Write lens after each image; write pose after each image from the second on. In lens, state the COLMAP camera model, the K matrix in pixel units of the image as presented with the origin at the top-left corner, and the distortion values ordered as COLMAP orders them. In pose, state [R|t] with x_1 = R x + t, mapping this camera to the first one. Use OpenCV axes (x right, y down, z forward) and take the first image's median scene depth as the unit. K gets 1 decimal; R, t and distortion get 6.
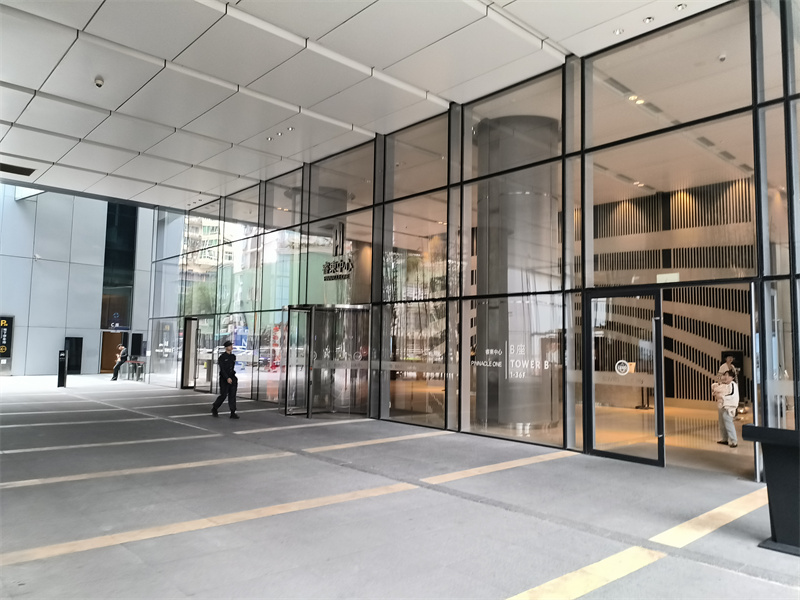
lens RADIAL K [[593.5, 0, 400.0], [0, 593.5, 300.0], [0, 0, 1]] dist [0.009232, 0.002769]
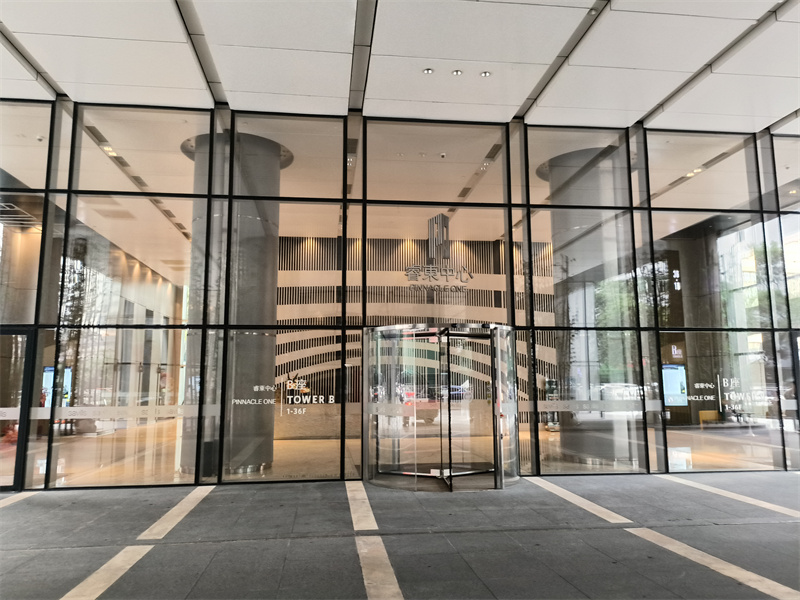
lens RADIAL K [[496.2, 0, 398.8], [0, 496.2, 325.4], [0, 0, 1]] dist [0.005417, 0.001432]
pose [[0.590108, 0.076550, 0.803687, -0.216319], [-0.049444, 0.997053, -0.058664, 0.015921], [-0.805809, -0.005119, 0.592154, 0.240235]]
